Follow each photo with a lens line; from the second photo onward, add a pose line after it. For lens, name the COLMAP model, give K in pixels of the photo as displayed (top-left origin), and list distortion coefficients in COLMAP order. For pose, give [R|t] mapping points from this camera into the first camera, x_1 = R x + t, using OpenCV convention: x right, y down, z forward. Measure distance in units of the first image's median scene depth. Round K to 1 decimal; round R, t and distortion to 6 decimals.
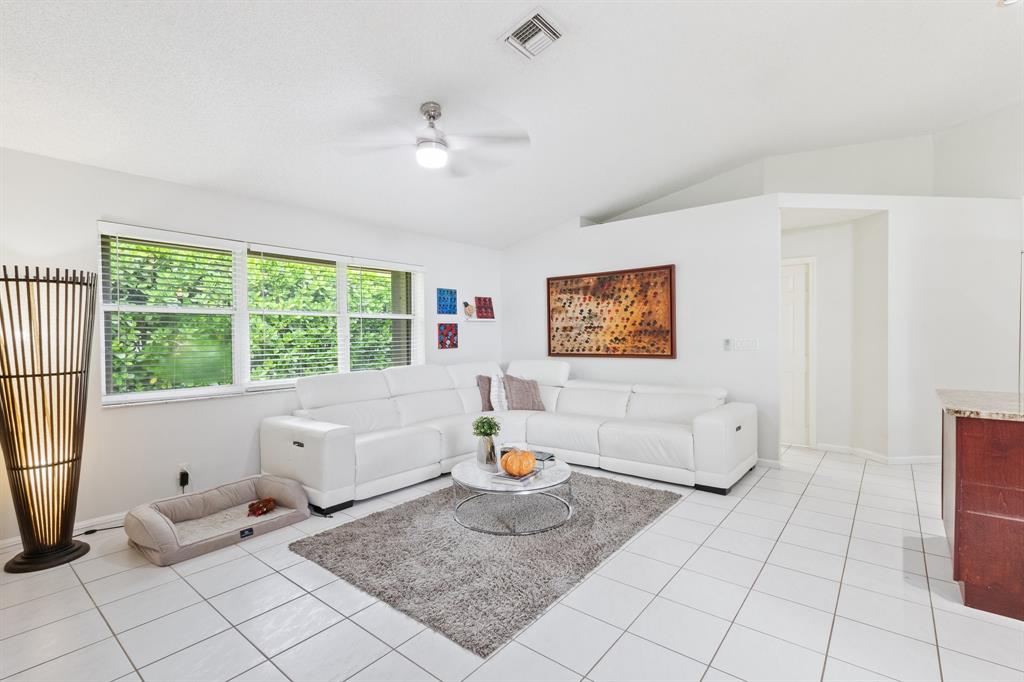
lens RADIAL K [[474.8, 0, 511.9], [0, 474.8, 337.6], [0, 0, 1]] dist [0.009807, -0.000057]
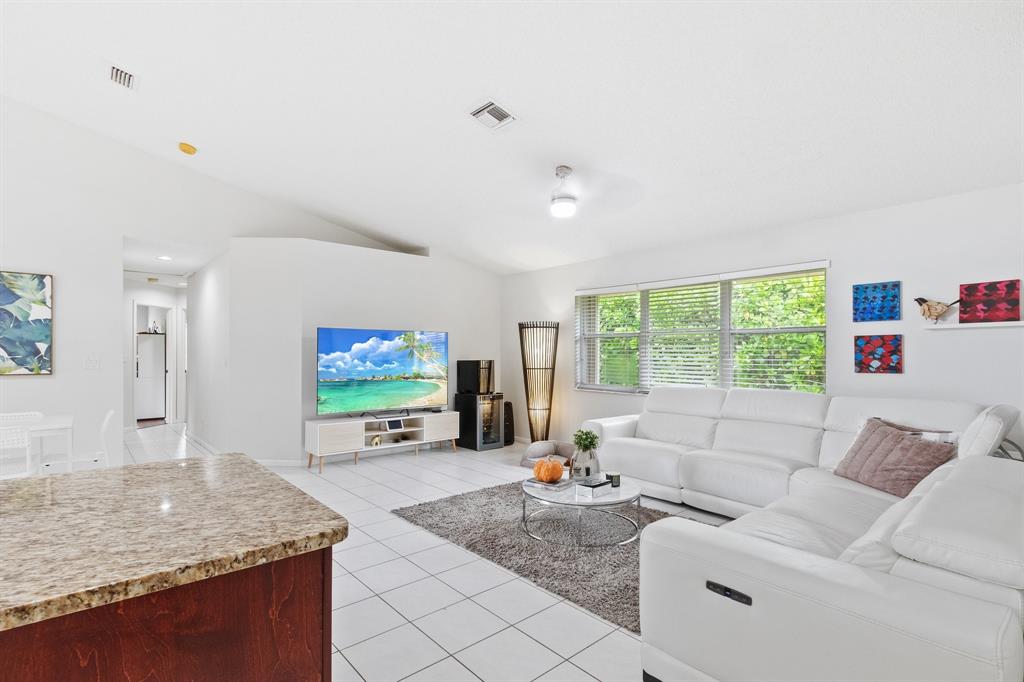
lens RADIAL K [[474.8, 0, 507.6], [0, 474.8, 347.6], [0, 0, 1]] dist [0.009807, -0.000057]
pose [[-0.178096, 0.000057, -0.984013, 0.658890], [-0.006828, 0.999976, 0.001294, -0.010531], [0.983989, 0.006949, -0.178091, 0.660623]]
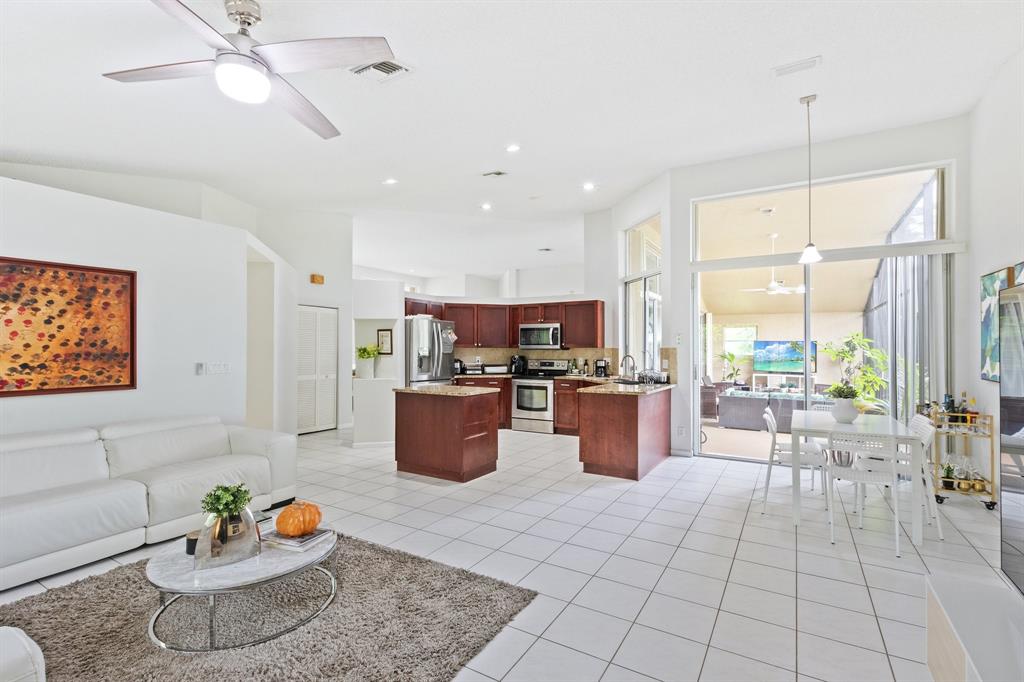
lens RADIAL K [[474.8, 0, 515.6], [0, 474.8, 343.4], [0, 0, 1]] dist [0.009807, -0.000057]
pose [[-0.148449, 0.020068, 0.988716, -0.519927], [0.002910, 0.999799, -0.019856, -0.013630], [-0.988916, -0.000071, -0.148477, 0.456559]]
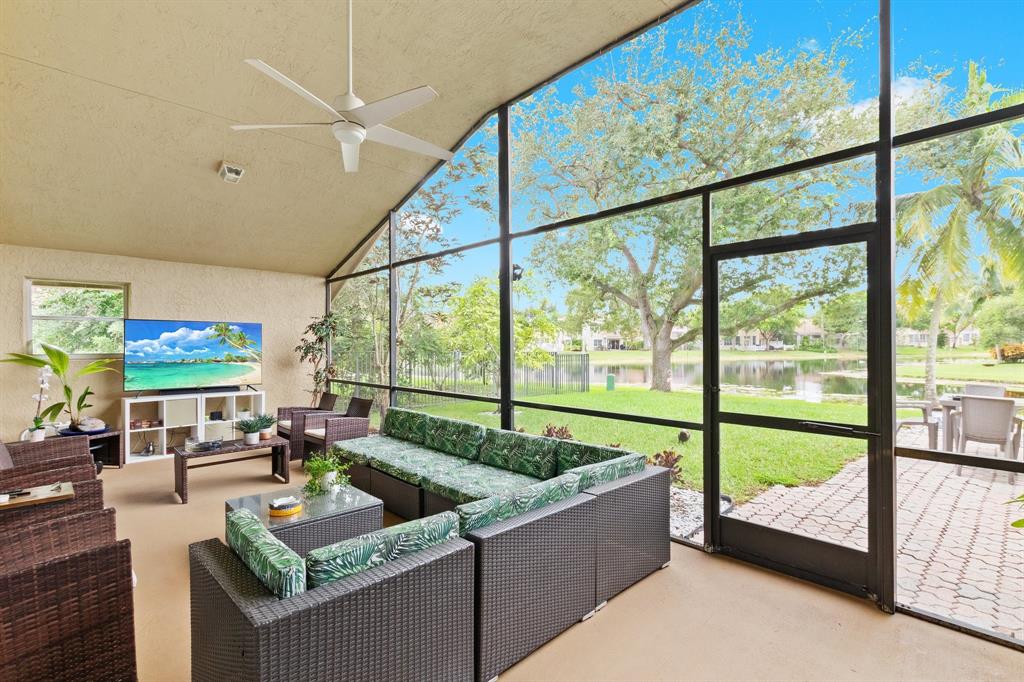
lens RADIAL K [[474.8, 0, 507.8], [0, 474.8, 343.8], [0, 0, 1]] dist [0.009807, -0.000057]
pose [[-0.989741, 0.013540, 0.142228, 0.906400], [0.014470, 0.999880, 0.005506, -0.011665], [-0.142136, 0.007507, -0.989819, -0.297252]]
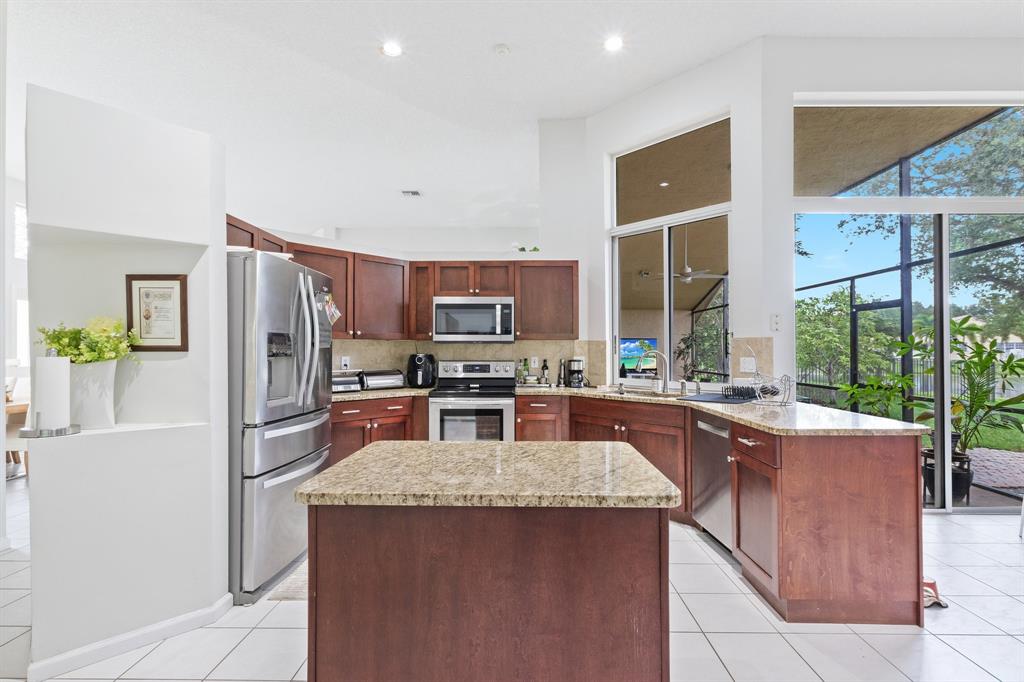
lens RADIAL K [[474.8, 0, 512.4], [0, 474.8, 346.4], [0, 0, 1]] dist [0.009807, -0.000057]
pose [[-0.614674, 0.014957, 0.788639, 0.265584], [0.008965, 0.999888, -0.011976, -0.006359], [-0.788730, -0.000291, -0.614740, 0.626145]]
